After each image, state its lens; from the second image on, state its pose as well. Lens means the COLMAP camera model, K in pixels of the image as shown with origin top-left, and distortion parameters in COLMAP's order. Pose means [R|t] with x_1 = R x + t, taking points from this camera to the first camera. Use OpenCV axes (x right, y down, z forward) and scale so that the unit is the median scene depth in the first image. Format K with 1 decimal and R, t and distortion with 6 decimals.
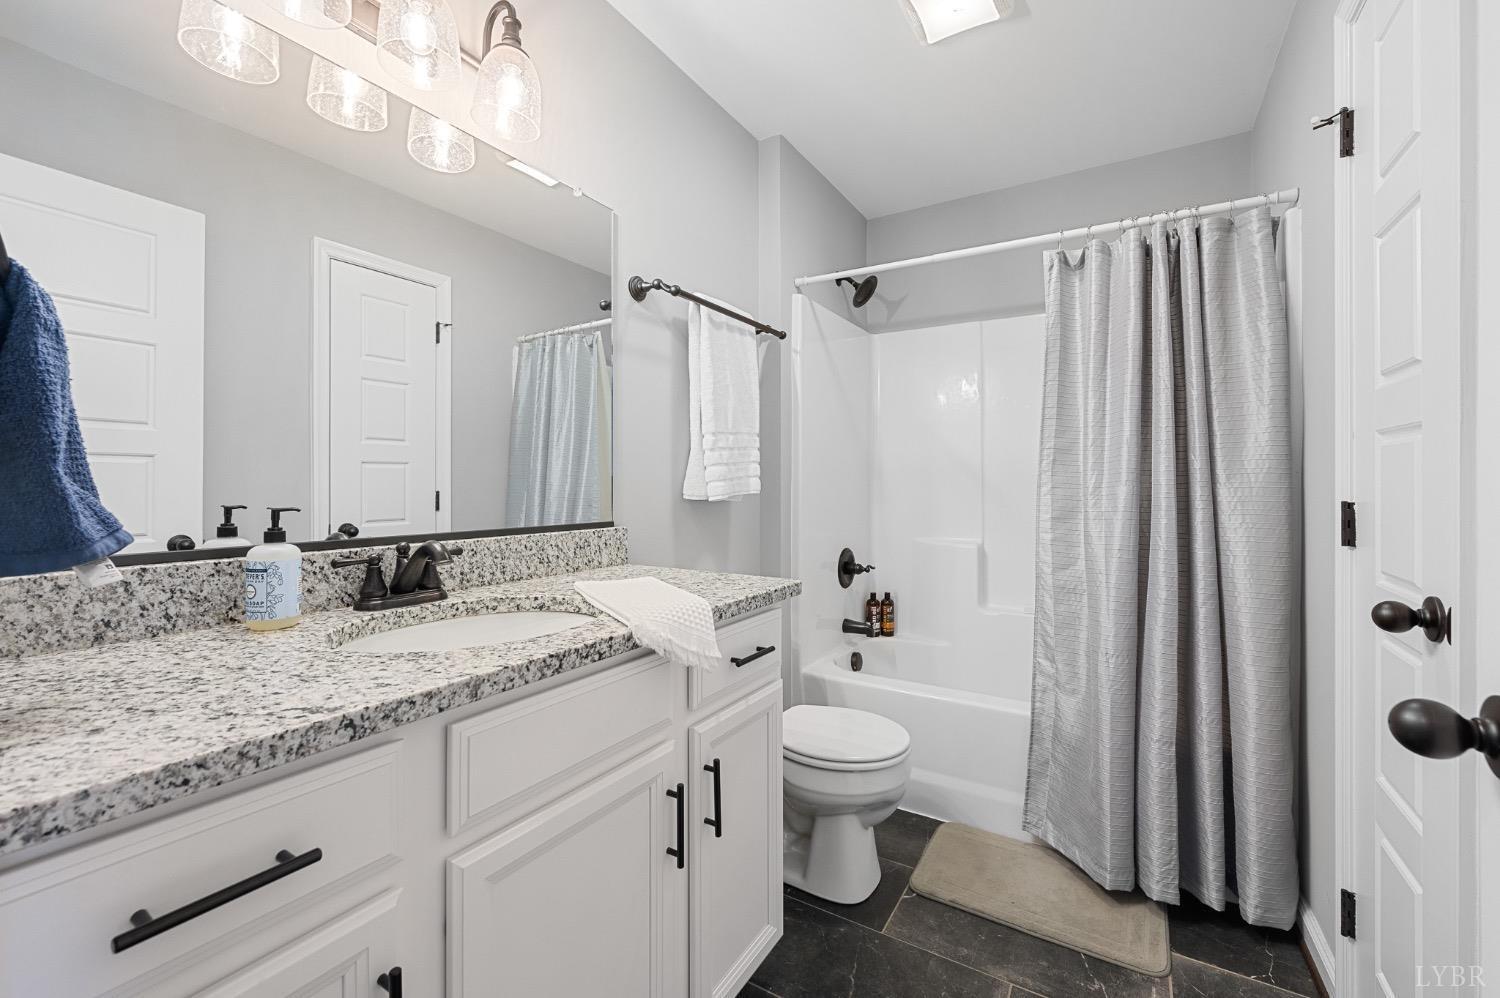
lens RADIAL K [[599.8, 0, 729.9], [0, 599.8, 464.5], [0, 0, 1]] dist [-0.002857, -0.000265]
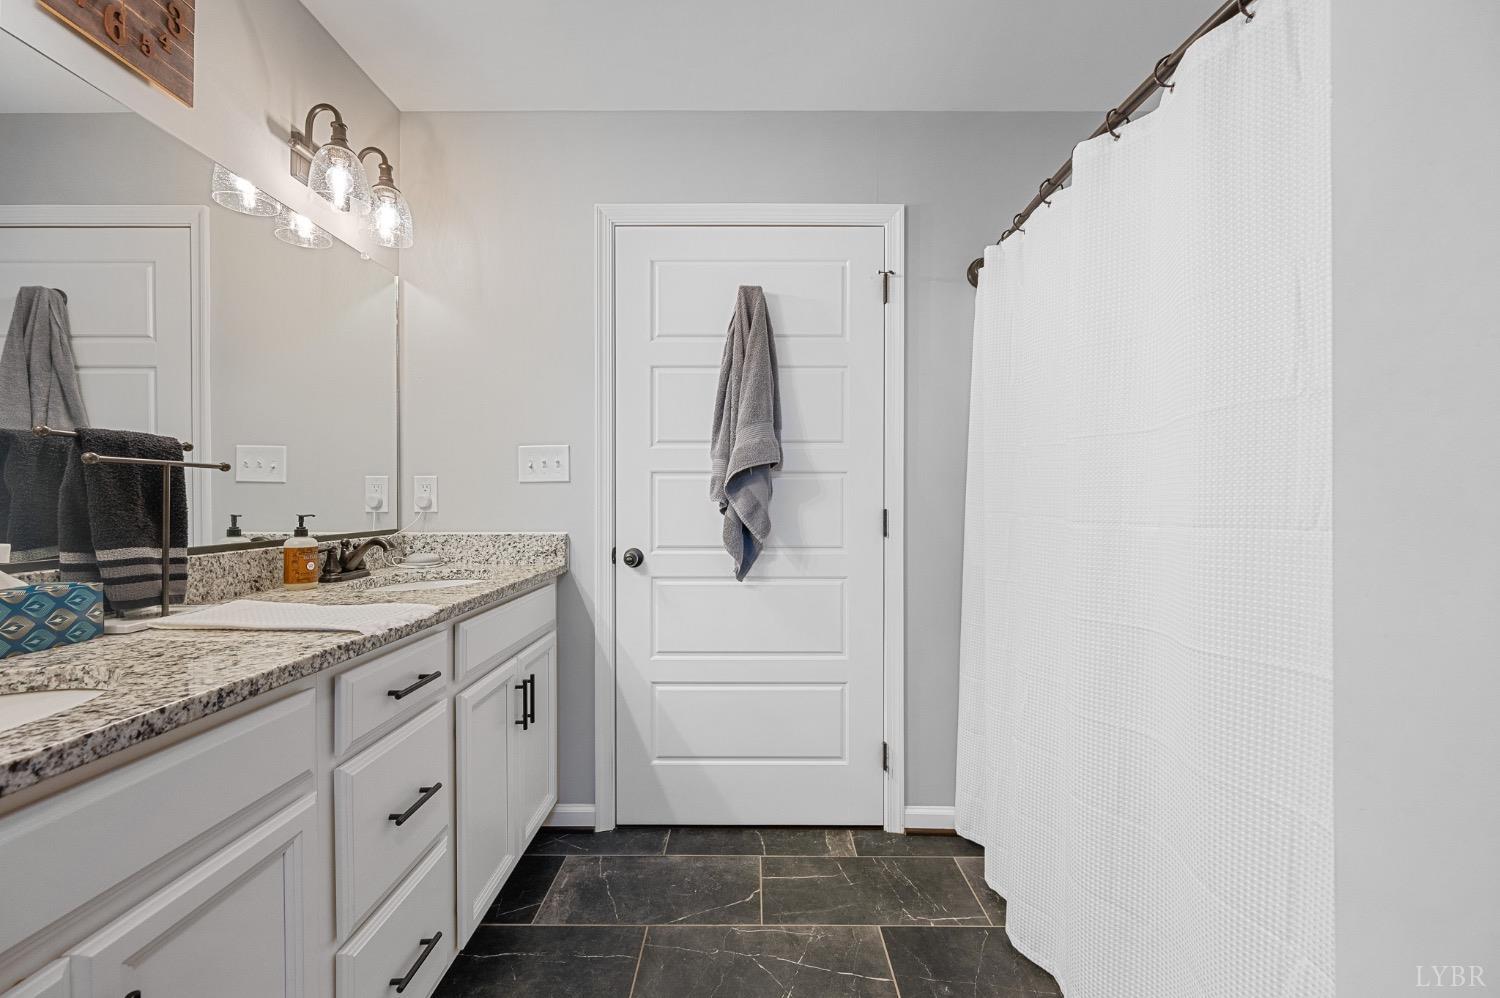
lens RADIAL K [[580.4, 0, 752.0], [0, 580.4, 498.0], [0, 0, 1]] dist [-0.000525, -0.000005]
pose [[0.836368, -0.009048, 0.548093, -0.432730], [-0.009207, 0.999491, 0.030550, -0.019609], [-0.548091, -0.030598, 0.835859, -0.662046]]
